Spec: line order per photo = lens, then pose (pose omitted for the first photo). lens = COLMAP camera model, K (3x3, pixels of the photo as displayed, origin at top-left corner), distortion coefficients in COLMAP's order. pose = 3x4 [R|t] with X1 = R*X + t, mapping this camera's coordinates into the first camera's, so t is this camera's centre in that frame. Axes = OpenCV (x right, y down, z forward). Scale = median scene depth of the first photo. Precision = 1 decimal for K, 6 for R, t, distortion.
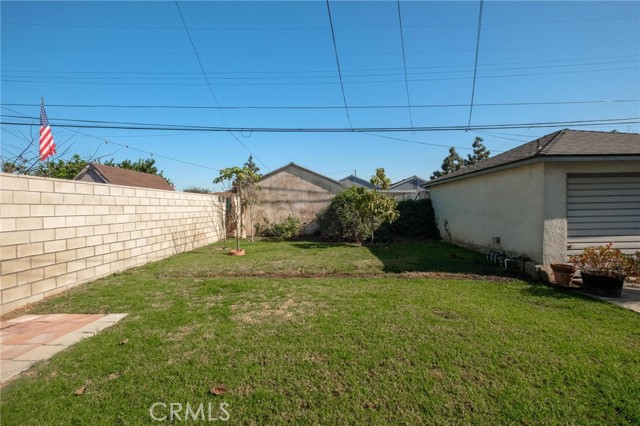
lens RADIAL K [[275.2, 0, 320.0], [0, 275.2, 213.0], [0, 0, 1]] dist [0.002305, 0.000236]
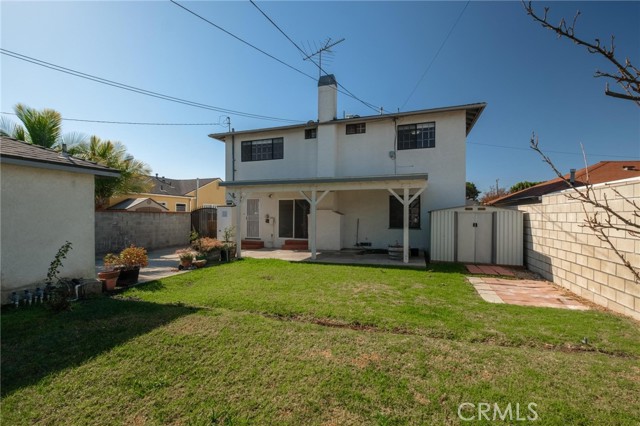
lens RADIAL K [[275.2, 0, 320.0], [0, 275.2, 213.0], [0, 0, 1]] dist [0.002305, 0.000236]
pose [[-0.950109, 0.016980, 0.311456, -0.128331], [0.019656, 0.999792, 0.005456, -0.017902], [-0.311298, 0.011306, -0.950245, 0.822173]]
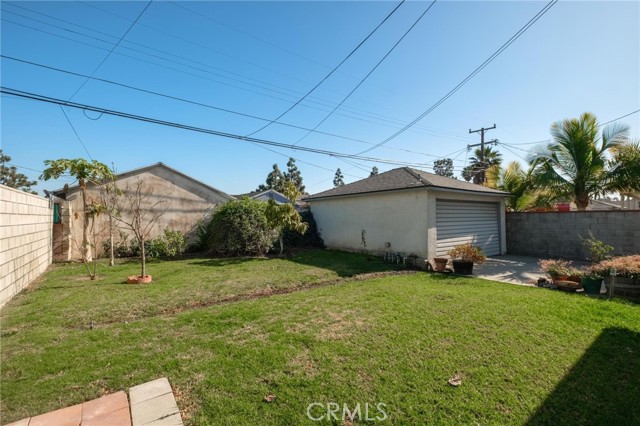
lens RADIAL K [[282.8, 0, 320.0], [0, 282.8, 213.0], [0, 0, 1]] dist [-0.000748, -0.000171]
pose [[0.786407, 0.021421, 0.617338, -0.284765], [0.004004, 0.999201, -0.039771, -0.000492], [-0.617696, 0.033748, 0.785692, 0.077220]]
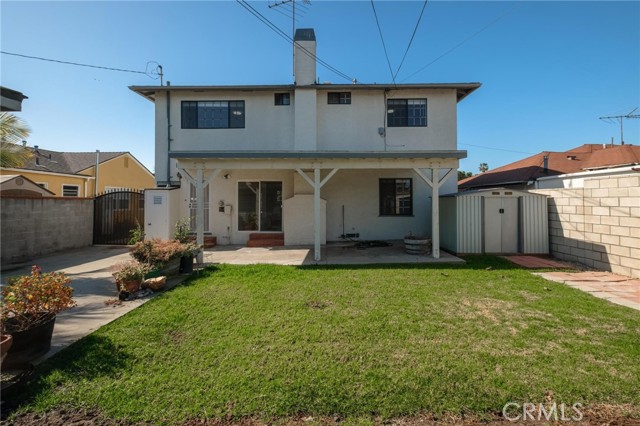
lens RADIAL K [[278.5, 0, 318.9], [0, 278.5, 197.1], [0, 0, 1]] dist [-0.001590, -0.000565]
pose [[-0.999808, 0.019470, -0.002165, 0.147053], [0.019459, 0.999798, 0.005027, -0.019621], [0.002262, 0.004984, -0.999985, 0.666661]]
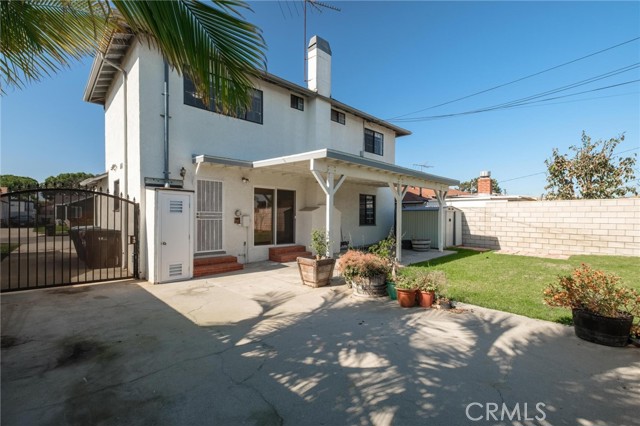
lens RADIAL K [[282.8, 0, 320.0], [0, 282.8, 213.0], [0, 0, 1]] dist [-0.000748, -0.000171]
pose [[-0.716151, 0.005674, -0.697922, 0.824828], [-0.010060, 0.999779, 0.018451, -0.016513], [0.697873, 0.020235, -0.715936, 0.427654]]
